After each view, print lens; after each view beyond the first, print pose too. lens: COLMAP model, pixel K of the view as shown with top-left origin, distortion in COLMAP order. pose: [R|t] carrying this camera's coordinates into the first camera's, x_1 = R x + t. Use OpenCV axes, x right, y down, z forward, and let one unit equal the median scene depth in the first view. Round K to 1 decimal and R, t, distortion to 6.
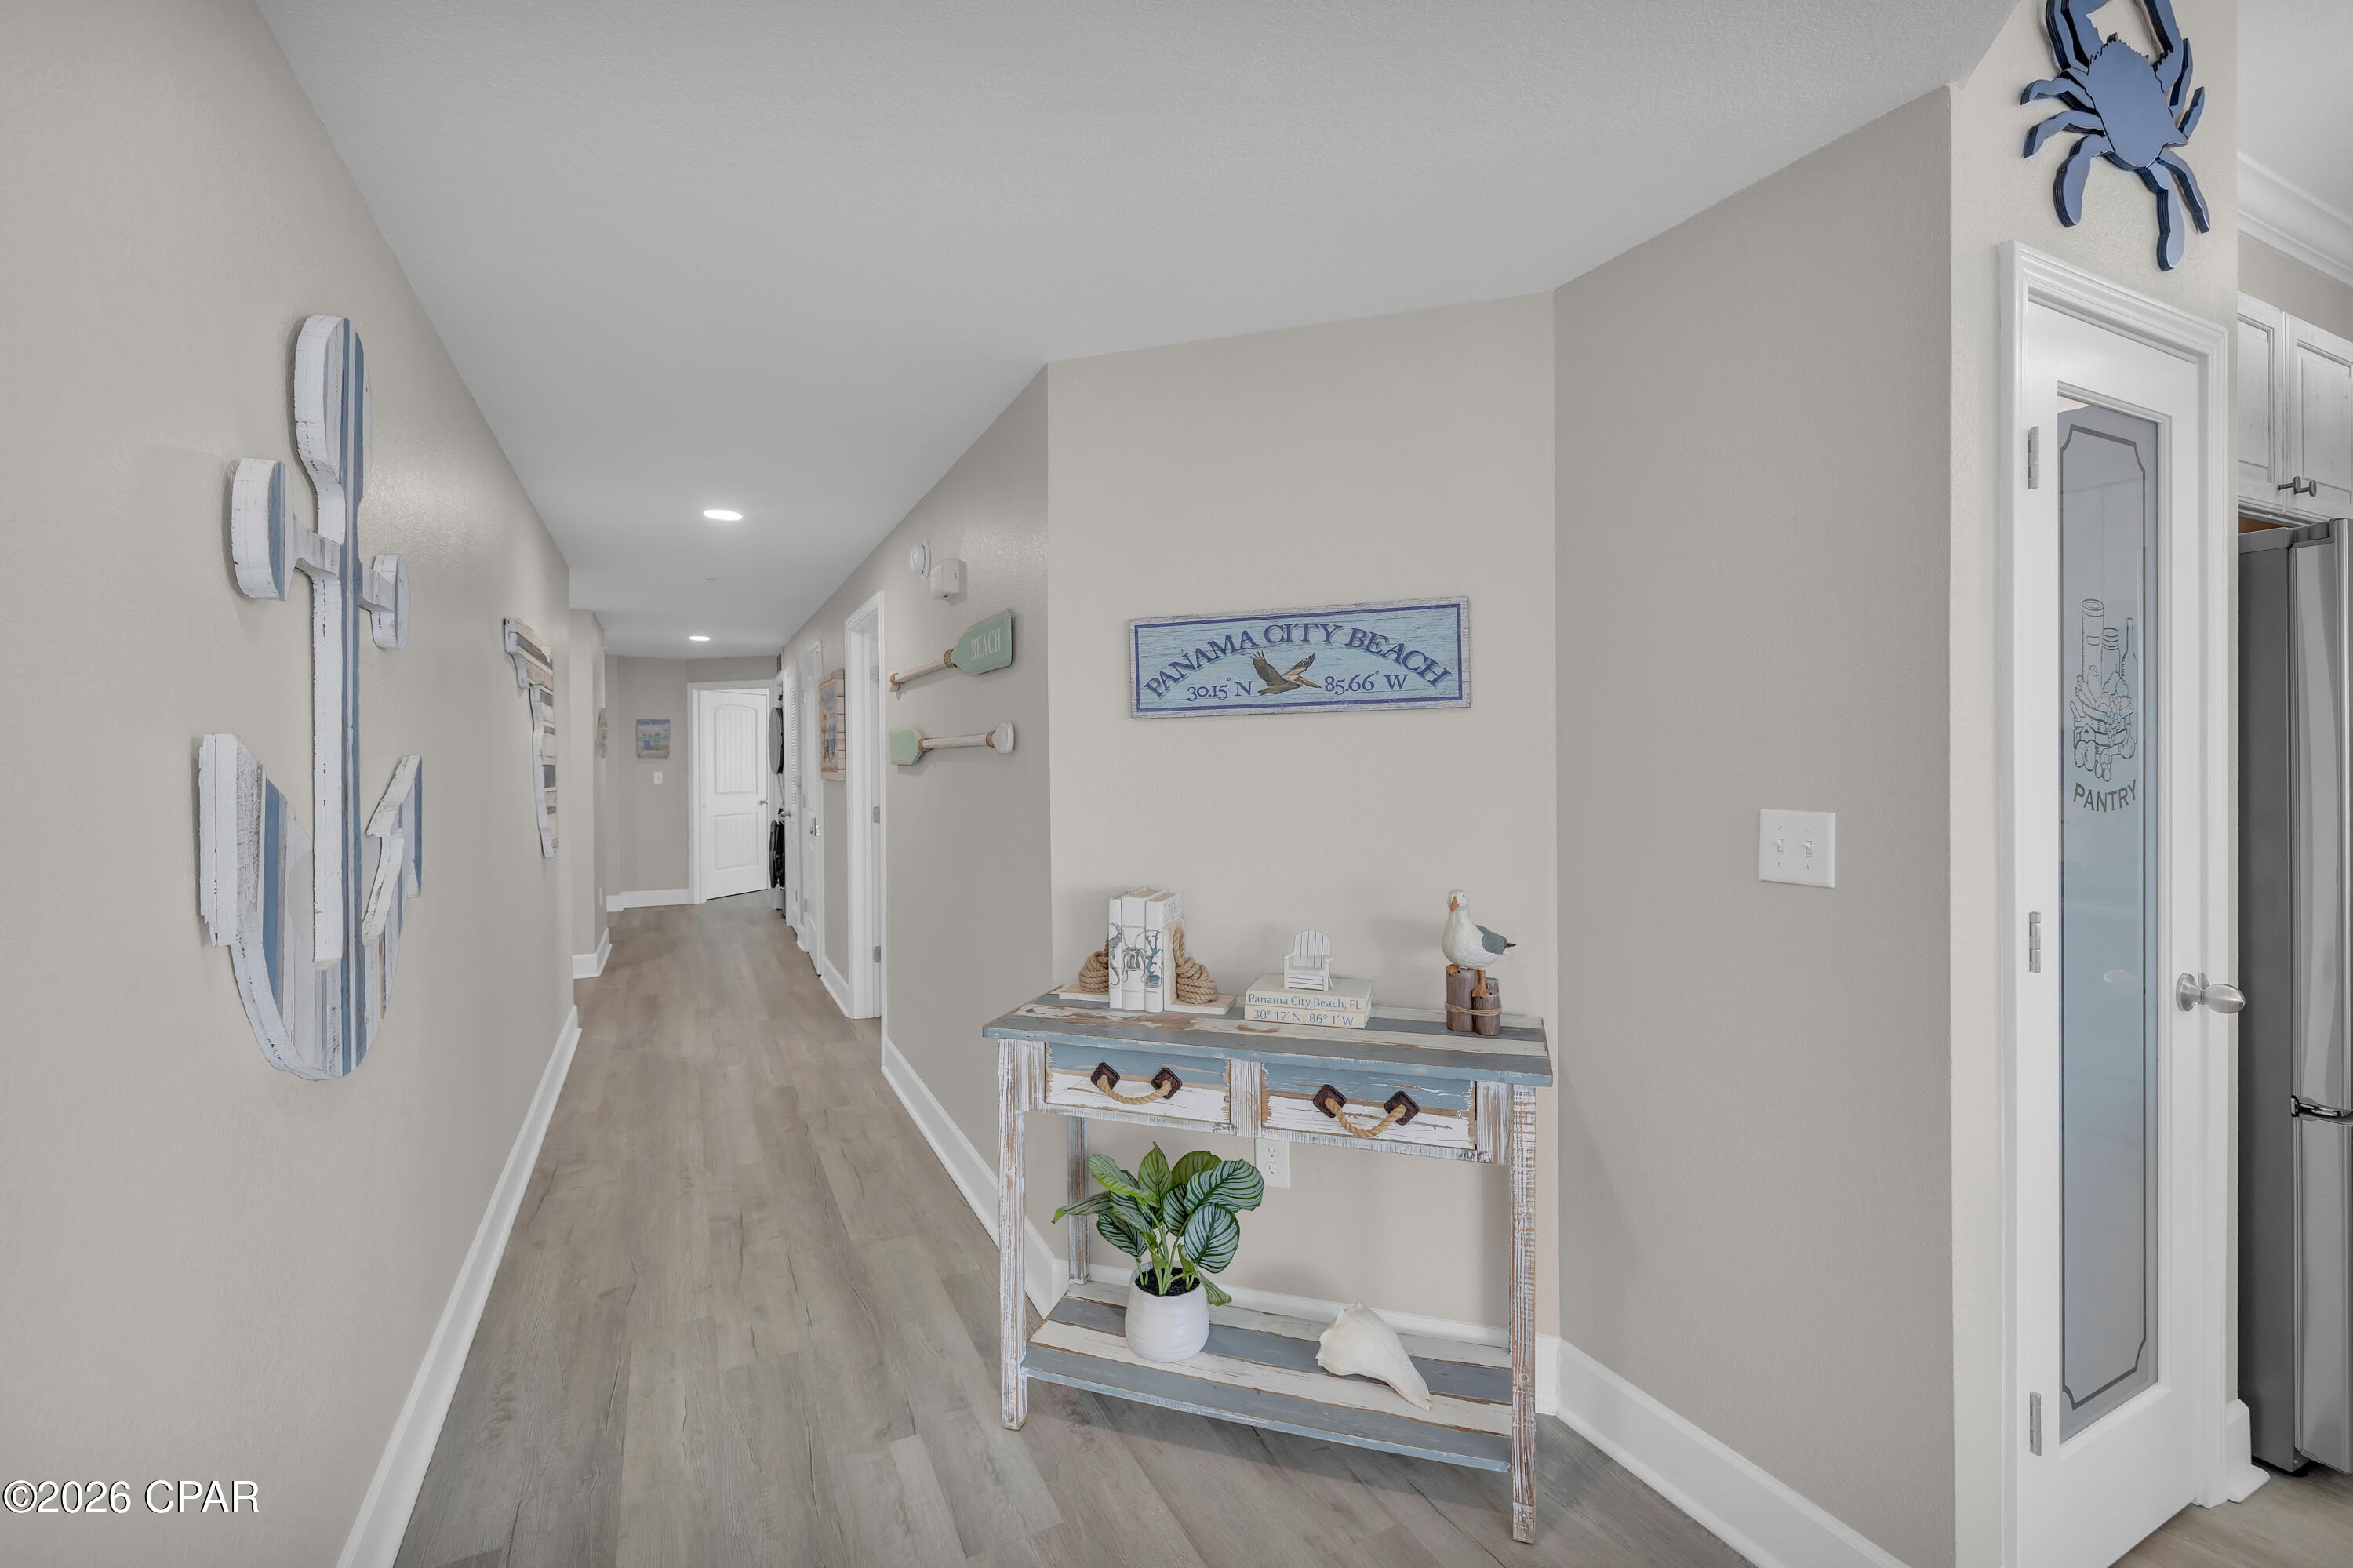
lens RADIAL K [[1005.3, 0, 1176.6], [0, 1005.3, 758.1], [0, 0, 1]] dist [-0.002480, -0.000188]
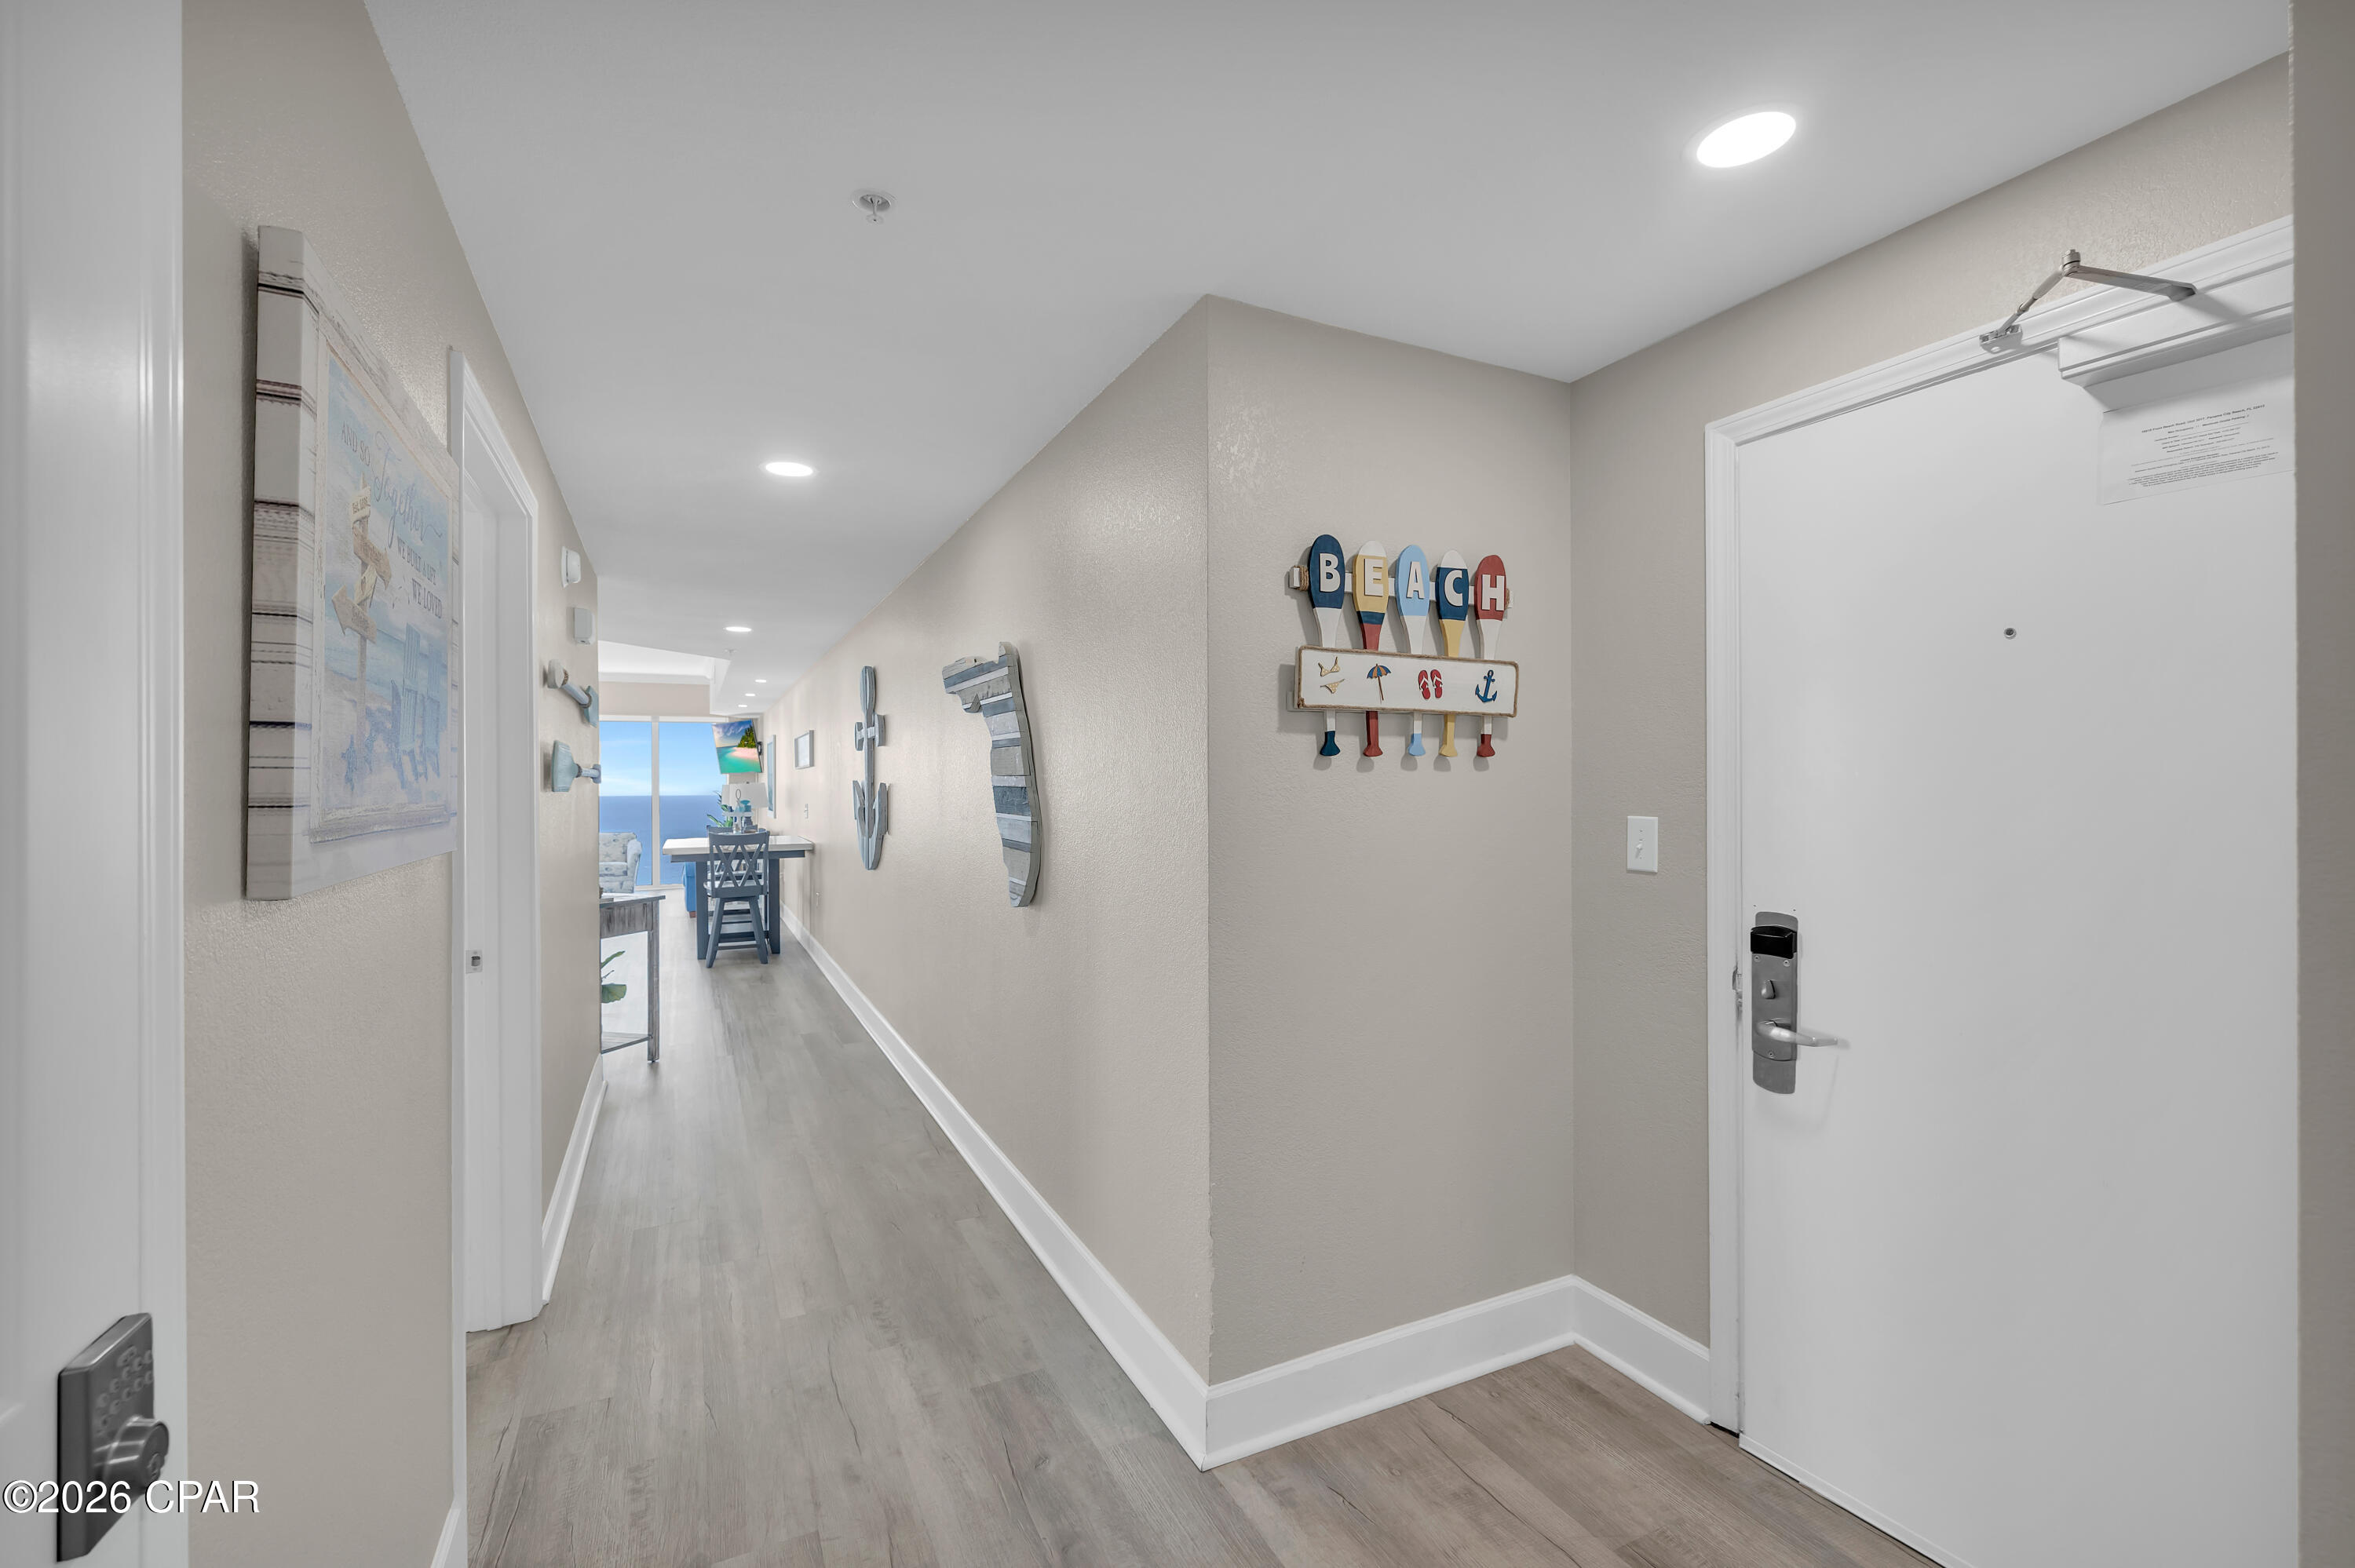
lens RADIAL K [[1013.3, 0, 1183.7], [0, 1013.3, 770.0], [0, 0, 1]] dist [0.000774, 0.000361]
pose [[-0.999842, 0.017290, 0.004087, -1.392546], [0.017231, 0.999753, -0.014056, 0.016364], [-0.004329, -0.013984, -0.999893, 3.278731]]
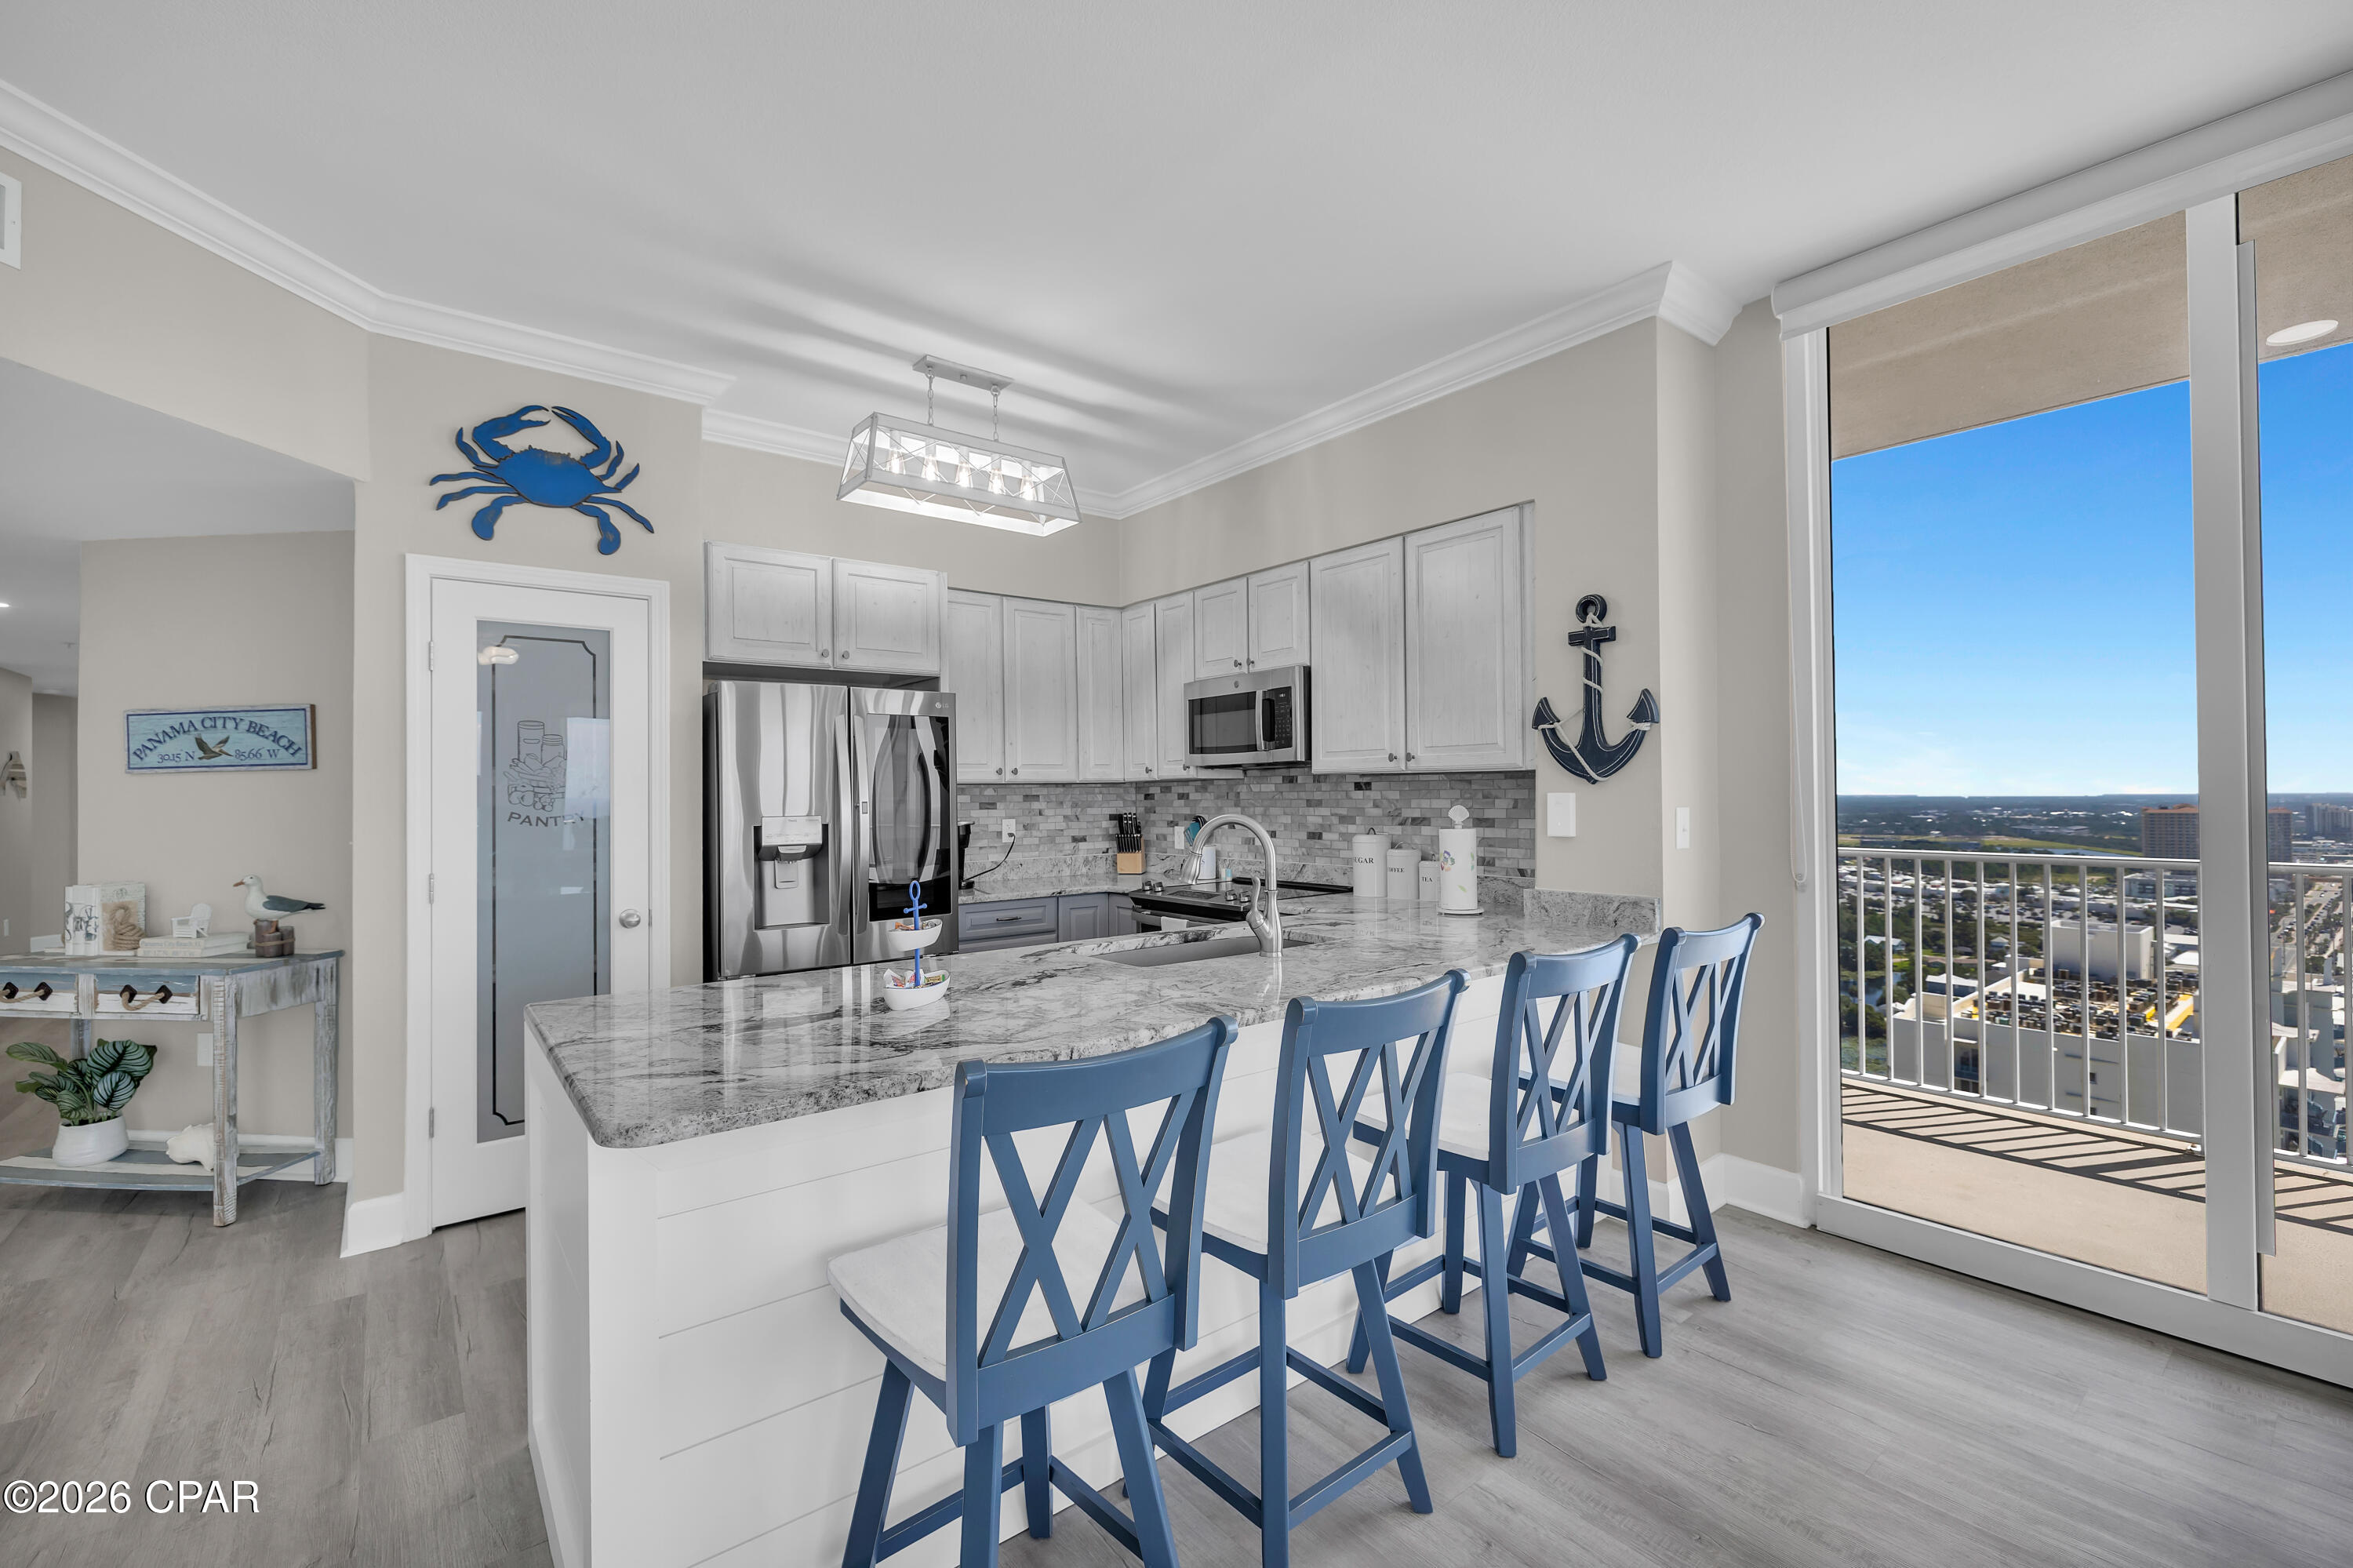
lens RADIAL K [[998.5, 0, 1177.5], [0, 998.5, 780.2], [0, 0, 1]] dist [-0.000942, -0.000059]
pose [[0.977342, 0.004621, 0.211614, 1.323484], [-0.000902, 0.999843, -0.017670, -0.003844], [-0.211663, 0.017079, 0.977194, -0.928059]]
